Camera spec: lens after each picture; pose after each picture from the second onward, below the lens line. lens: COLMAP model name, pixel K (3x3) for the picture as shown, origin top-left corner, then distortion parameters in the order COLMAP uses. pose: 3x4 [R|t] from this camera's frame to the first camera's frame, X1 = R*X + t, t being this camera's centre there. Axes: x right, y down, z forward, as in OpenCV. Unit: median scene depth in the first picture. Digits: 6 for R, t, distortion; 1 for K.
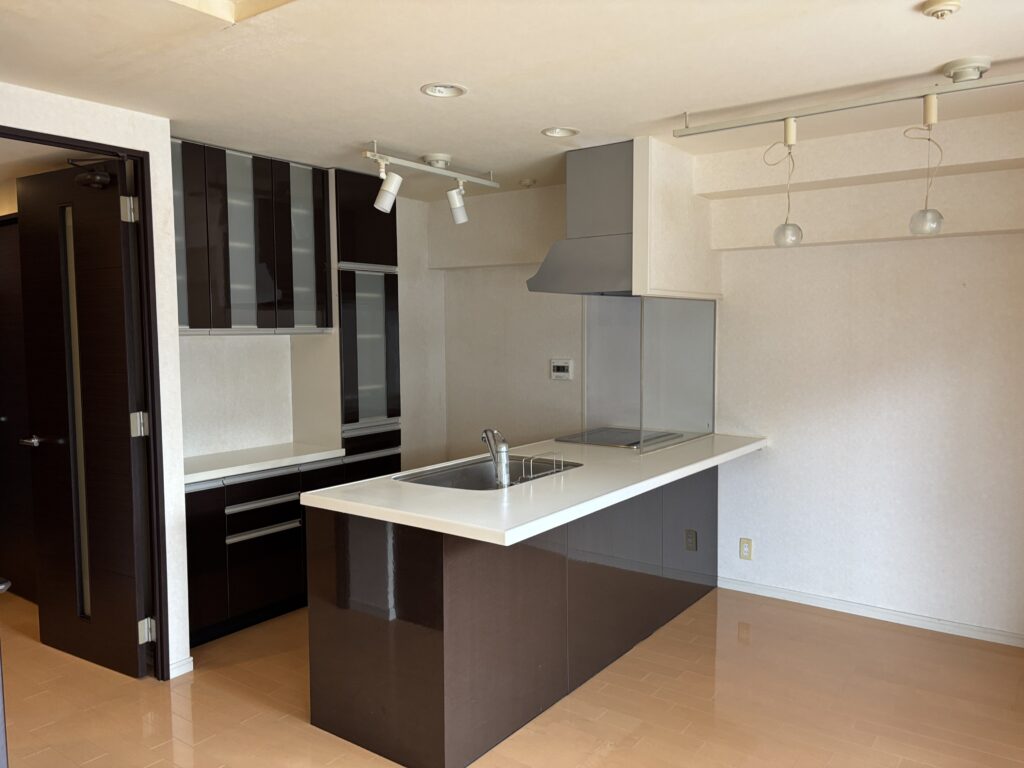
lens RADIAL K [[779.5, 0, 515.0], [0, 779.5, 394.2], [0, 0, 1]] dist [0.082118, -0.109258]
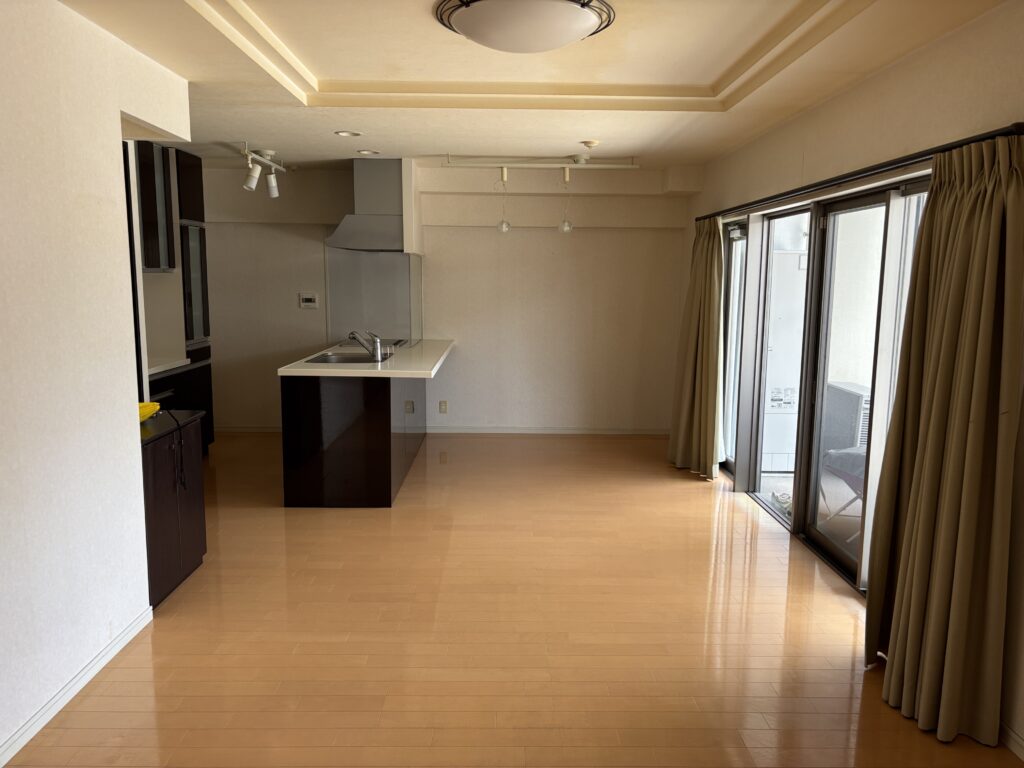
lens RADIAL K [[779.5, 0, 515.0], [0, 779.5, 394.2], [0, 0, 1]] dist [0.082118, -0.109258]
pose [[0.806093, -0.079067, 0.586483, -0.574220], [0.038976, 0.995976, 0.080702, 0.043218], [-0.590504, -0.042195, 0.805931, -0.440204]]
